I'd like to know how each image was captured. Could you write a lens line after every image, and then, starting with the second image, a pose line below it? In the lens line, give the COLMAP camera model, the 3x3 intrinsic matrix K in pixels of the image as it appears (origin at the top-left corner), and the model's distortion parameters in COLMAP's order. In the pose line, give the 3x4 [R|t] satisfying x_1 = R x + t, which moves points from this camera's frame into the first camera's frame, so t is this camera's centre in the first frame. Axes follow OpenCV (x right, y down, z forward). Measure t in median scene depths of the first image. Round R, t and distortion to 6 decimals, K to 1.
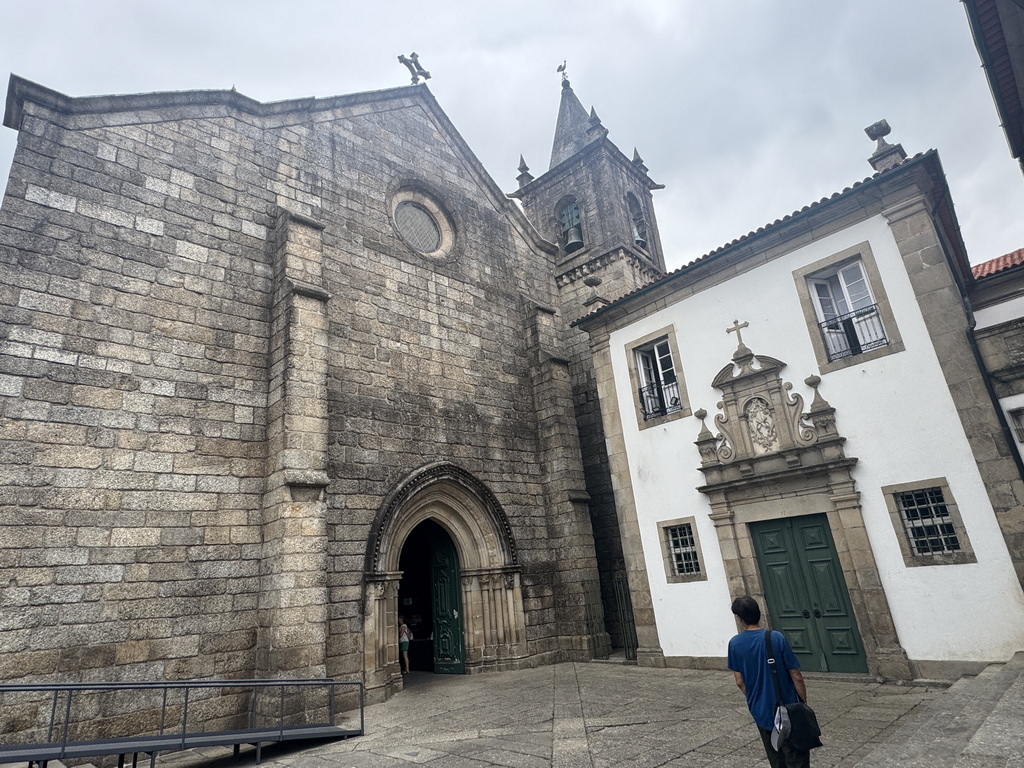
lens RADIAL K [[574.0, 0, 507.9], [0, 574.0, 382.5], [0, 0, 1]] dist [-0.000585, -0.000982]
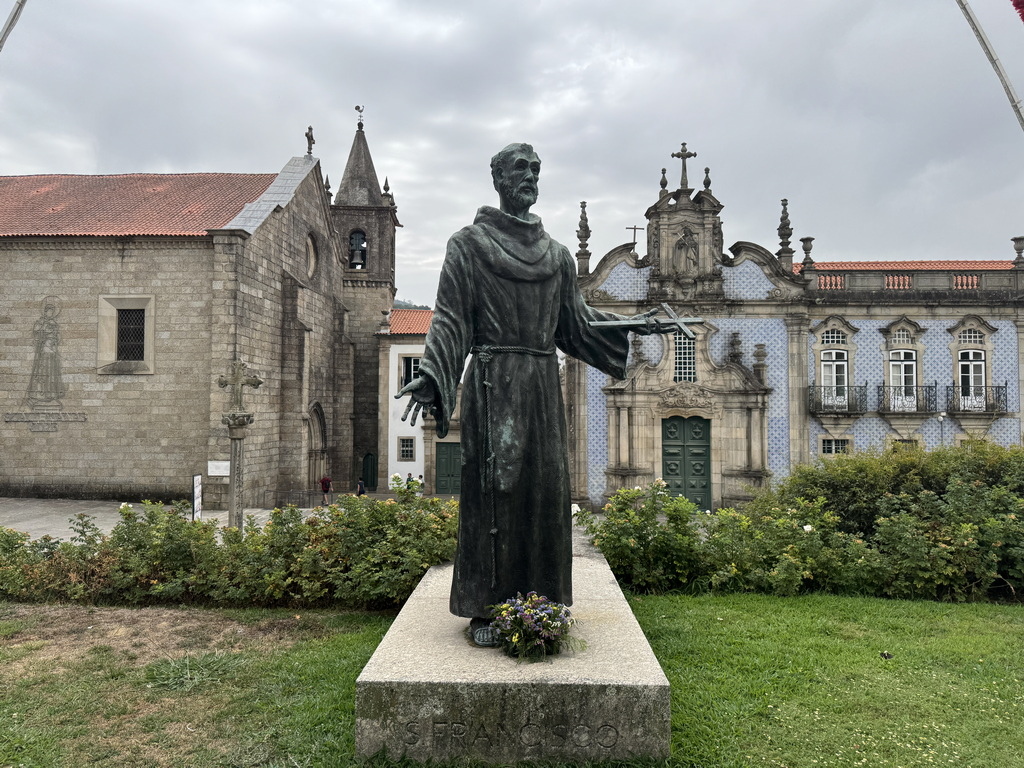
lens RADIAL K [[721.7, 0, 505.3], [0, 721.7, 382.8], [0, 0, 1]] dist [0.123662, -0.217305]
pose [[0.710260, 0.120299, 0.693584, -1.651410], [-0.298876, 0.943608, 0.142398, -0.563631], [-0.637341, -0.308435, 0.706162, -1.418484]]
